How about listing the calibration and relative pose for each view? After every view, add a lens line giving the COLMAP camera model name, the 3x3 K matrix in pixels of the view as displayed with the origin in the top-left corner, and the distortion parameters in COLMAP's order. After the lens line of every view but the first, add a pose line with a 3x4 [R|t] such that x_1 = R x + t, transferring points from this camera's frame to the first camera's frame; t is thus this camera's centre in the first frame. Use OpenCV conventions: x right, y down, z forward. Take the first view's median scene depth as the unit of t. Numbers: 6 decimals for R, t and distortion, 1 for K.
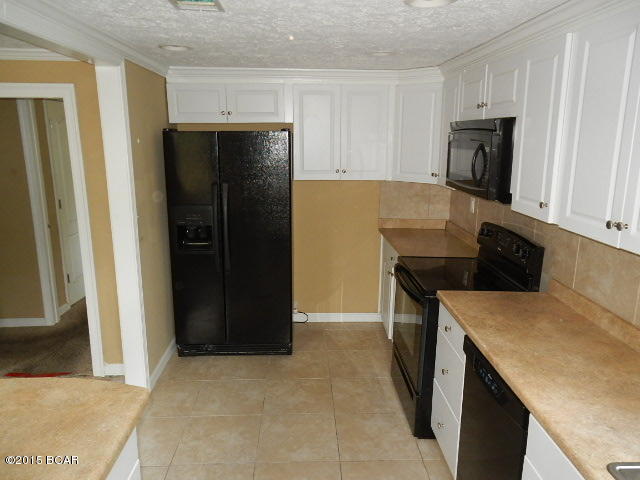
lens RADIAL K [[477.9, 0, 325.1], [0, 477.9, 240.5], [0, 0, 1]] dist [0.001863, 0.006582]
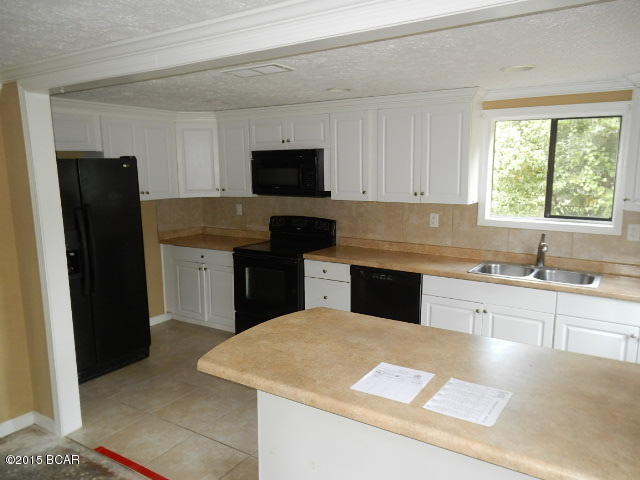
lens RADIAL K [[477.9, 0, 325.1], [0, 477.9, 240.5], [0, 0, 1]] dist [0.001863, 0.006582]
pose [[0.585653, -0.145929, 0.797317, -0.836845], [0.189562, 0.981041, 0.040316, 0.007489], [-0.788084, 0.127530, 0.602212, -0.033345]]
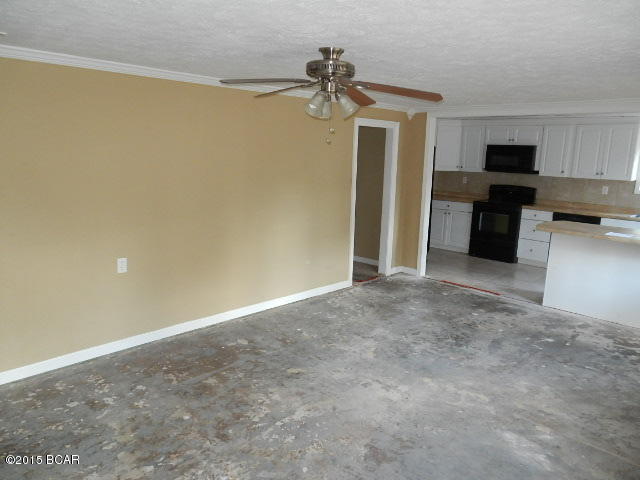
lens RADIAL K [[477.9, 0, 325.1], [0, 477.9, 240.5], [0, 0, 1]] dist [0.001863, 0.006582]
pose [[0.726290, -0.120586, 0.676729, -2.141788], [0.124432, 0.991292, 0.043093, 0.036429], [-0.676033, 0.052908, 0.734970, -0.242528]]
